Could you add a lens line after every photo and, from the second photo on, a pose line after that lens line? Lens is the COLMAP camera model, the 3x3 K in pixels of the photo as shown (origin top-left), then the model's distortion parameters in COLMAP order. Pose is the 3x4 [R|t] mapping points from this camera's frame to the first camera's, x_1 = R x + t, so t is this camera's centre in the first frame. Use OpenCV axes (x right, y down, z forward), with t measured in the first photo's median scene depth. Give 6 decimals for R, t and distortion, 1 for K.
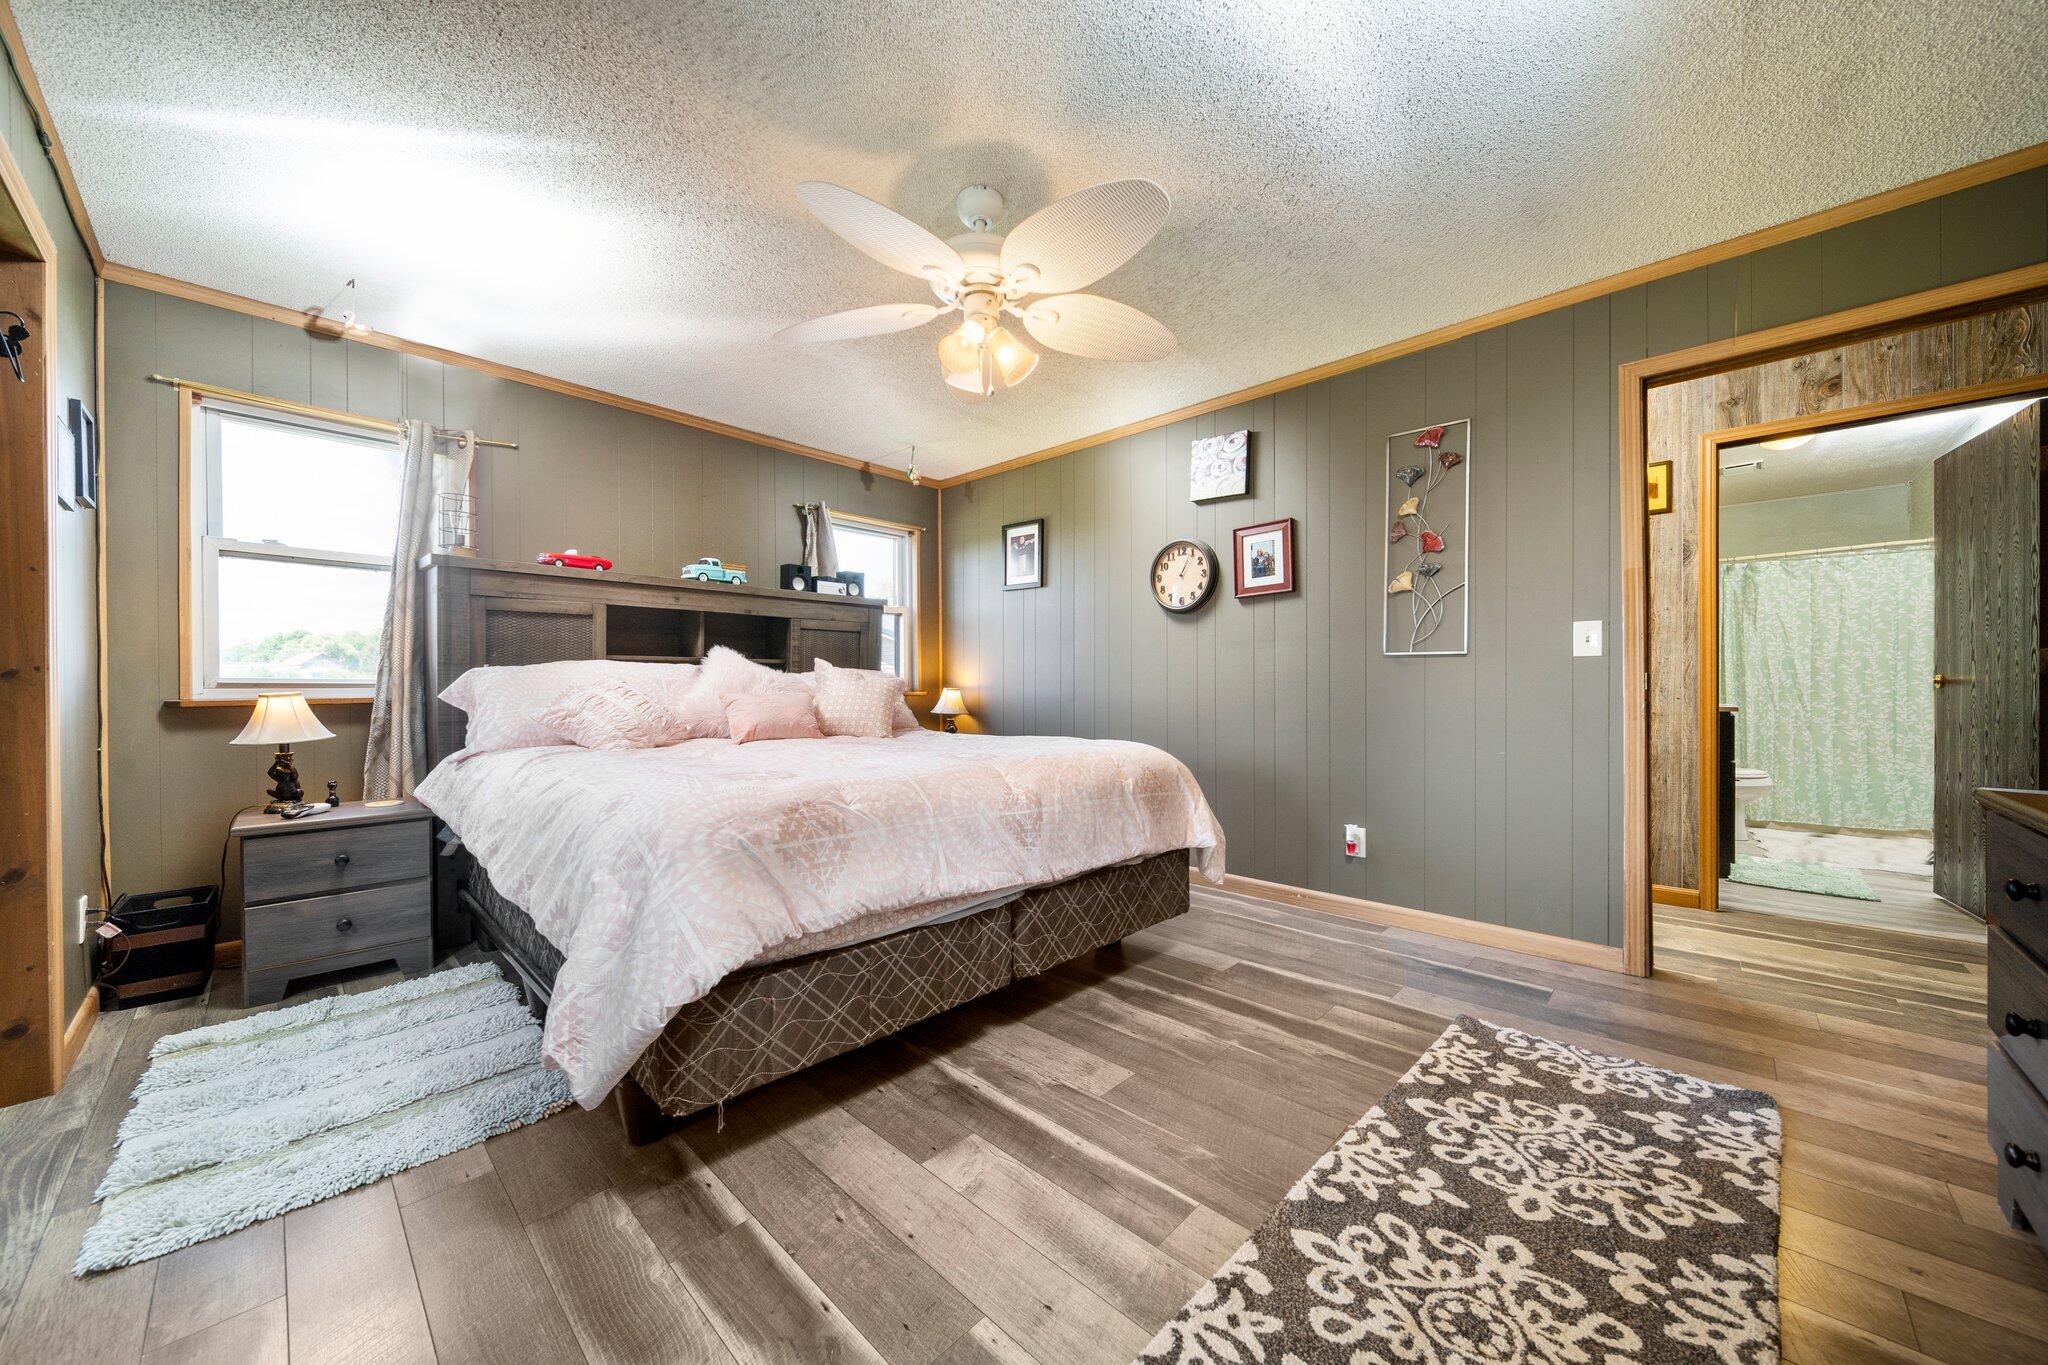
lens RADIAL K [[734.2, 0, 1027.0], [0, 734.2, 623.4], [0, 0, 1]] dist [-0.002239, -0.000389]
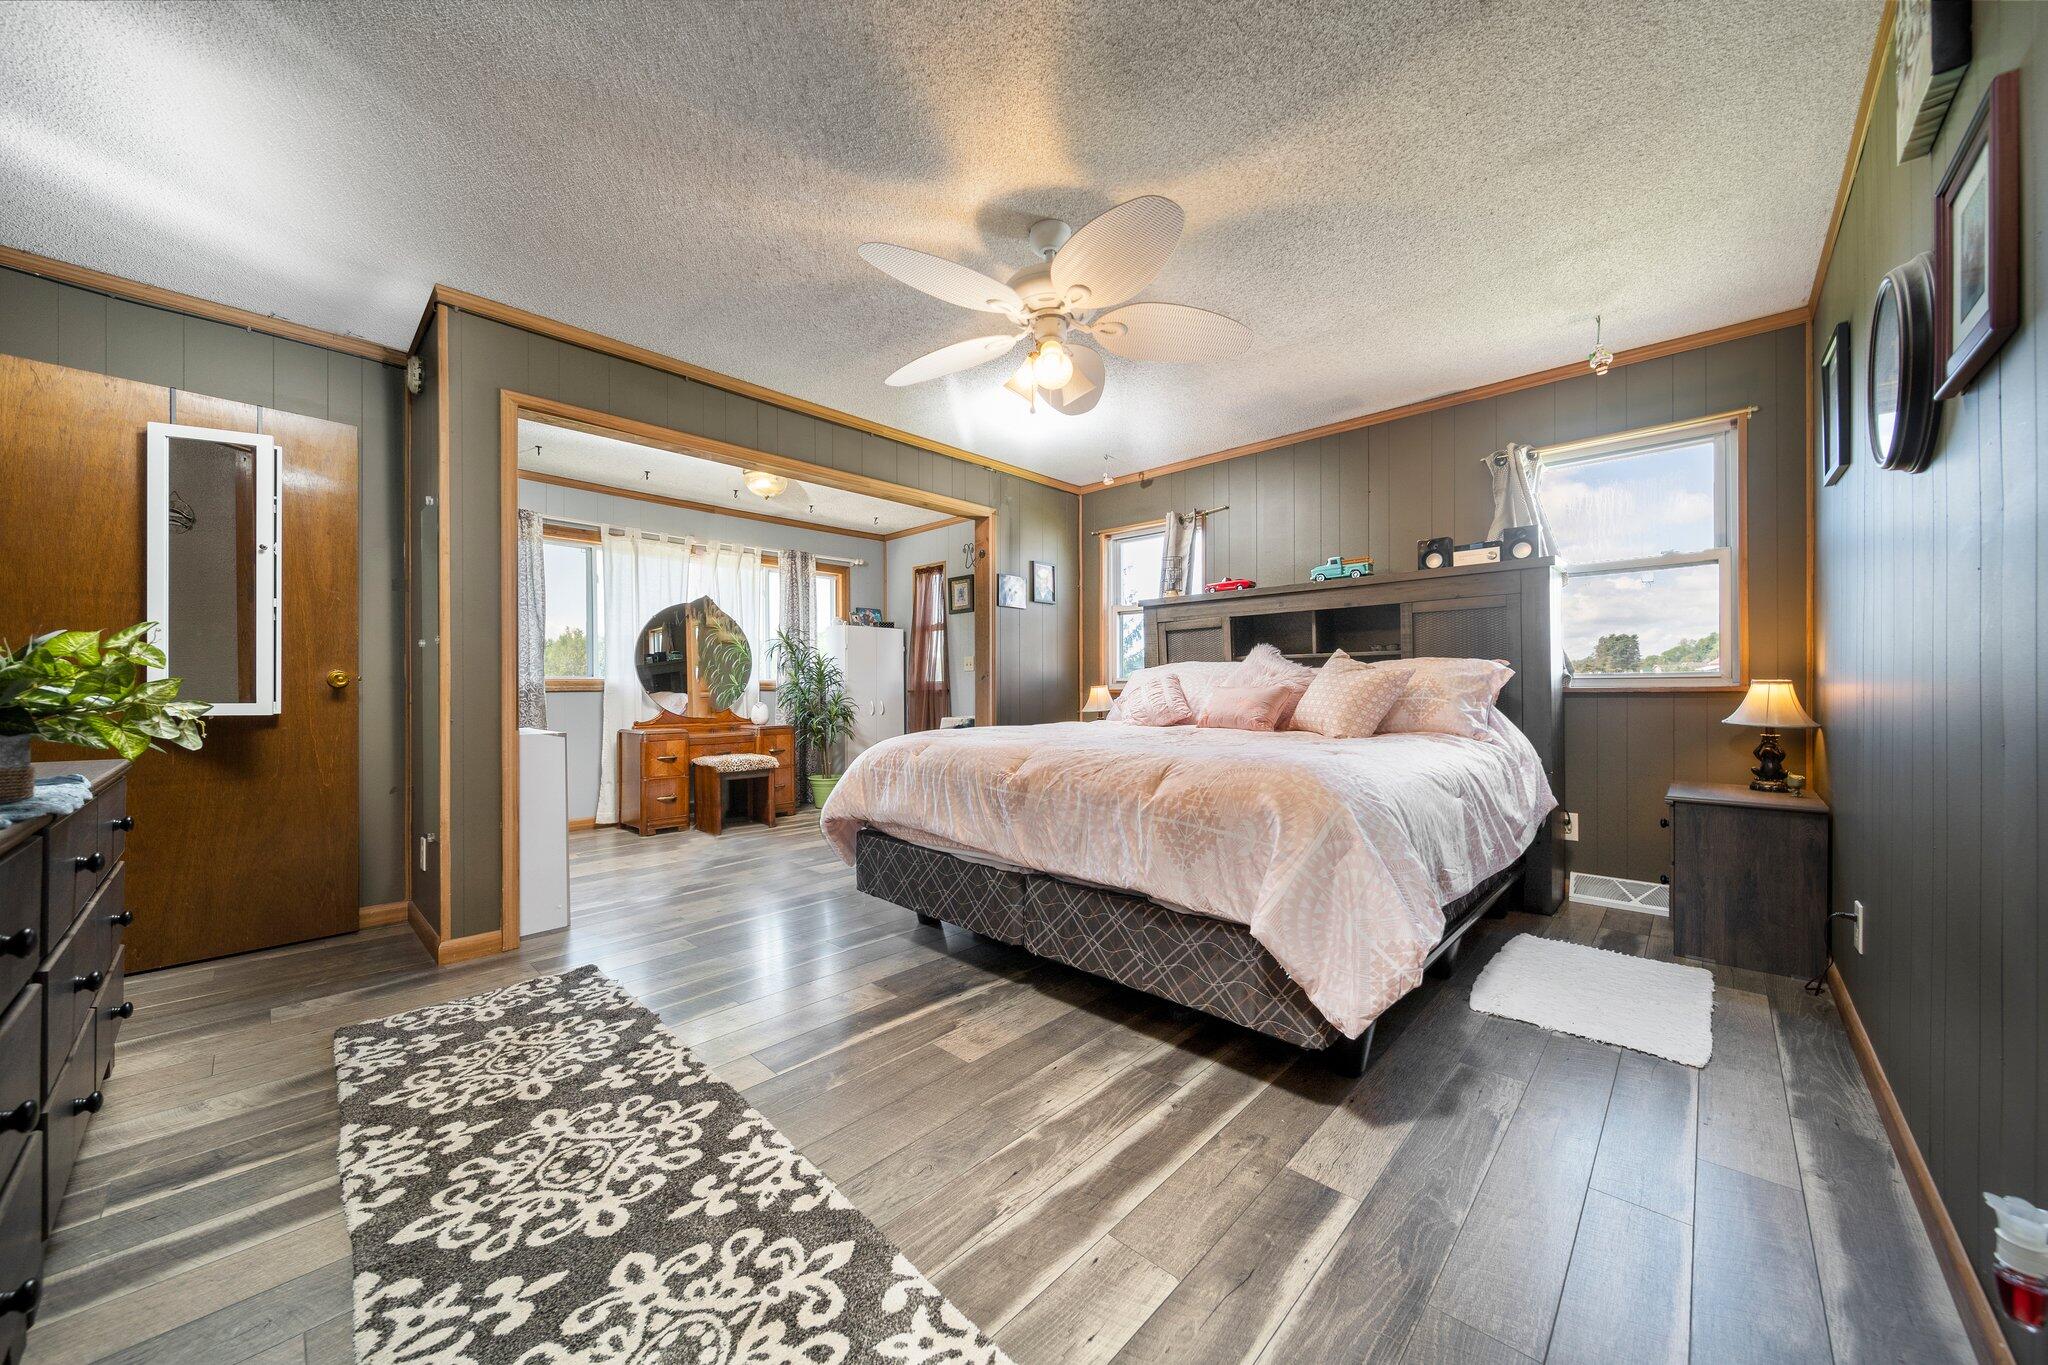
lens RADIAL K [[711.8, 0, 1024.0], [0, 711.8, 682.5], [0, 0, 1]] dist [0.027907, 0.000196]
pose [[0.004009, 0.004189, -0.999983, 1.628652], [0.094842, 0.995482, 0.004550, 0.117541], [0.995484, -0.094859, 0.003594, 1.584350]]
